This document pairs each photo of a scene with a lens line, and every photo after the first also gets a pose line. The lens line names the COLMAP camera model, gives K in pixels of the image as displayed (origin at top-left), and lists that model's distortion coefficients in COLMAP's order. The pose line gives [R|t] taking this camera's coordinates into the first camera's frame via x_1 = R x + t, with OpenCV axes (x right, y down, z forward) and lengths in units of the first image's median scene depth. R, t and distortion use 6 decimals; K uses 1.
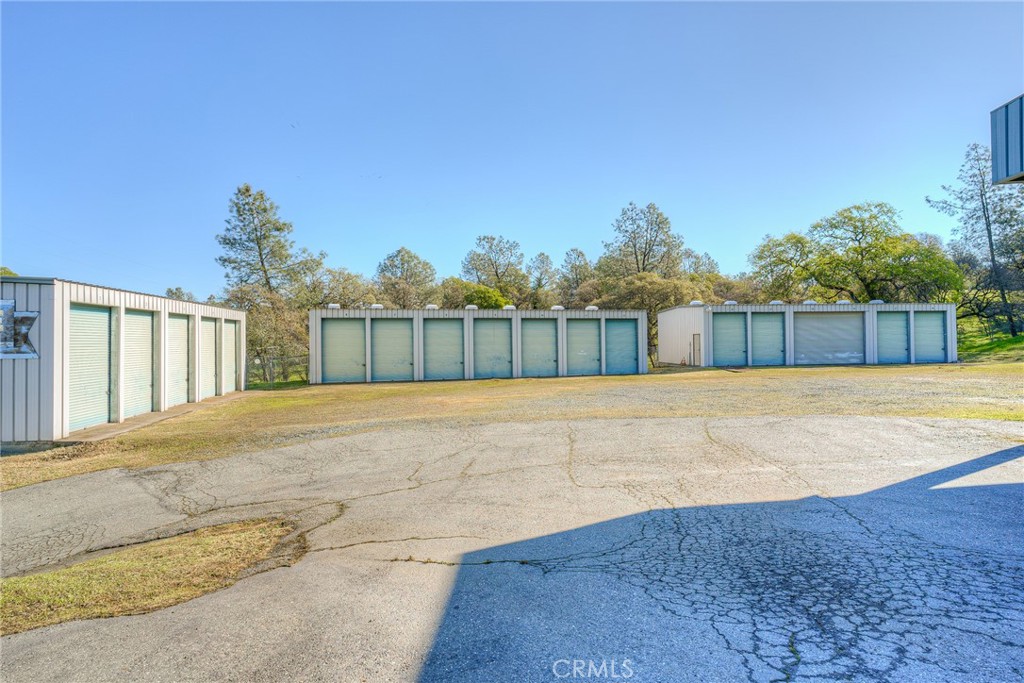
lens RADIAL K [[534.5, 0, 512.0], [0, 534.5, 341.5], [0, 0, 1]] dist [-0.000480, -0.000067]
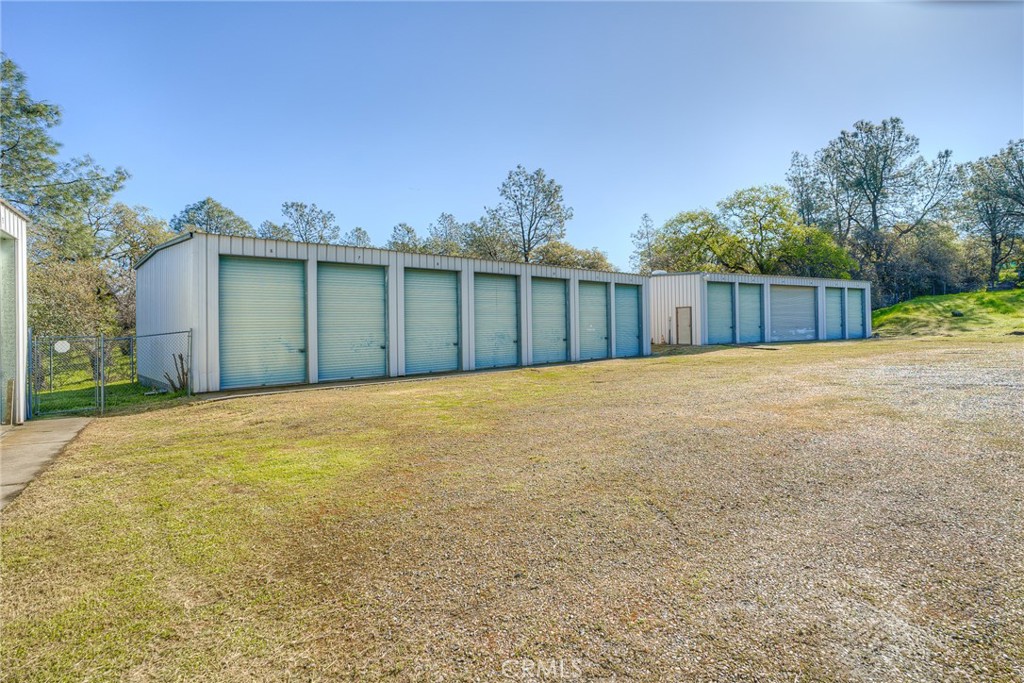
lens RADIAL K [[519.6, 0, 512.3], [0, 519.6, 324.9], [0, 0, 1]] dist [-0.043388, 0.044238]
pose [[0.916890, -0.000289, 0.399141, -0.211016], [0.001909, 0.999991, -0.003661, 0.015457], [-0.399136, 0.004118, 0.916882, 0.333737]]
